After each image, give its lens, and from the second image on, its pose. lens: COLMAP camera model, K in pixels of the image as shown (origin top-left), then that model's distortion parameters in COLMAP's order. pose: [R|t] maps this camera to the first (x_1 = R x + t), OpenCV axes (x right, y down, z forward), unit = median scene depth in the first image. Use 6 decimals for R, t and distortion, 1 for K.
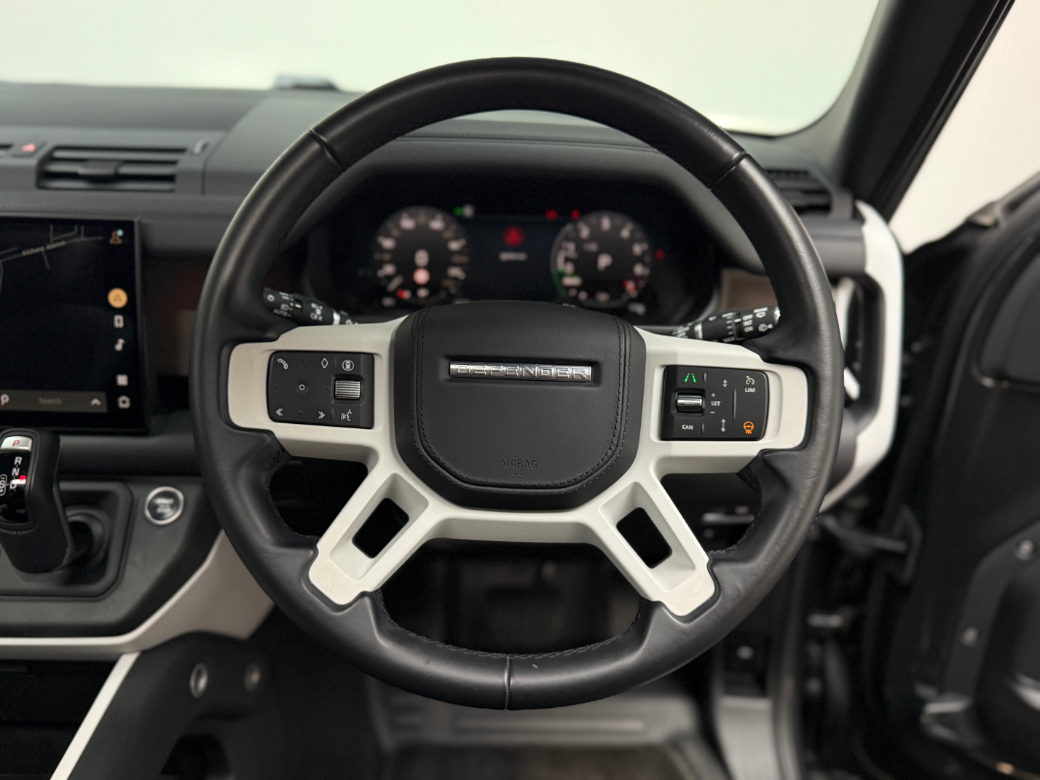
lens RADIAL K [[819.7, 0, 520.0], [0, 819.7, 390.0], [0, 0, 1]] dist [0.076509, -0.001884]
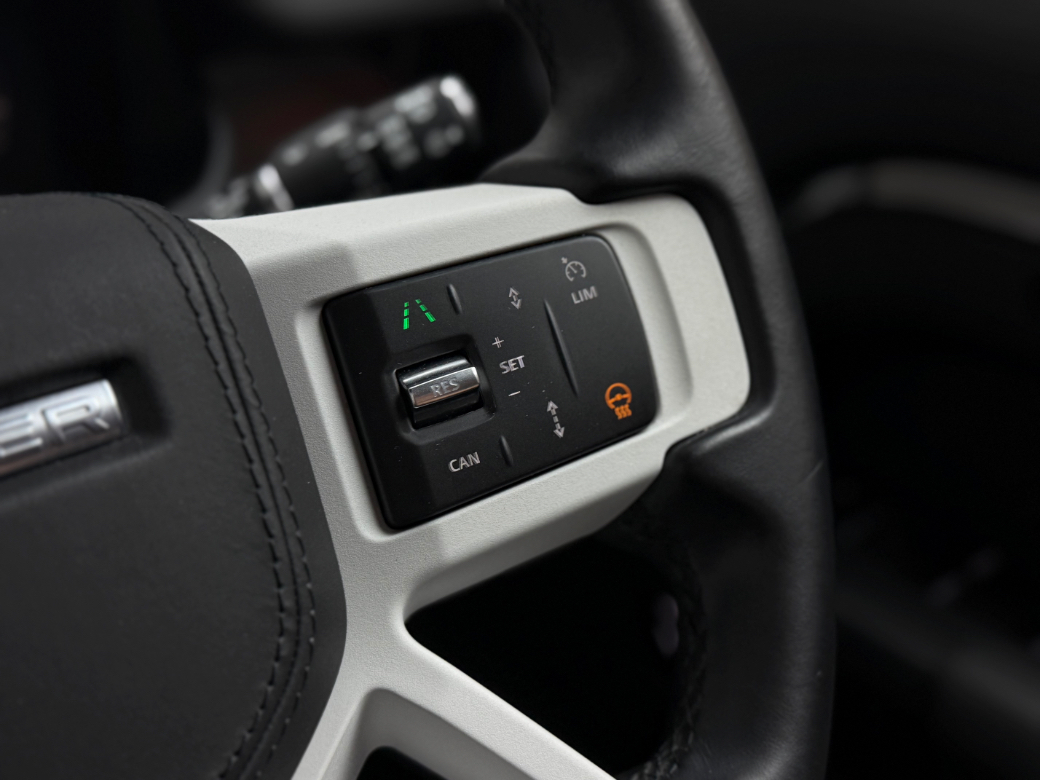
lens RADIAL K [[1292.8, 0, 520.0], [0, 1292.8, 390.0], [0, 0, 1]] dist [0.234449, 0.001687]
pose [[0.759749, -0.323216, 0.564192, -0.054289], [0.305194, 0.943443, 0.129505, -0.039748], [-0.574142, 0.073796, 0.815424, 0.576331]]
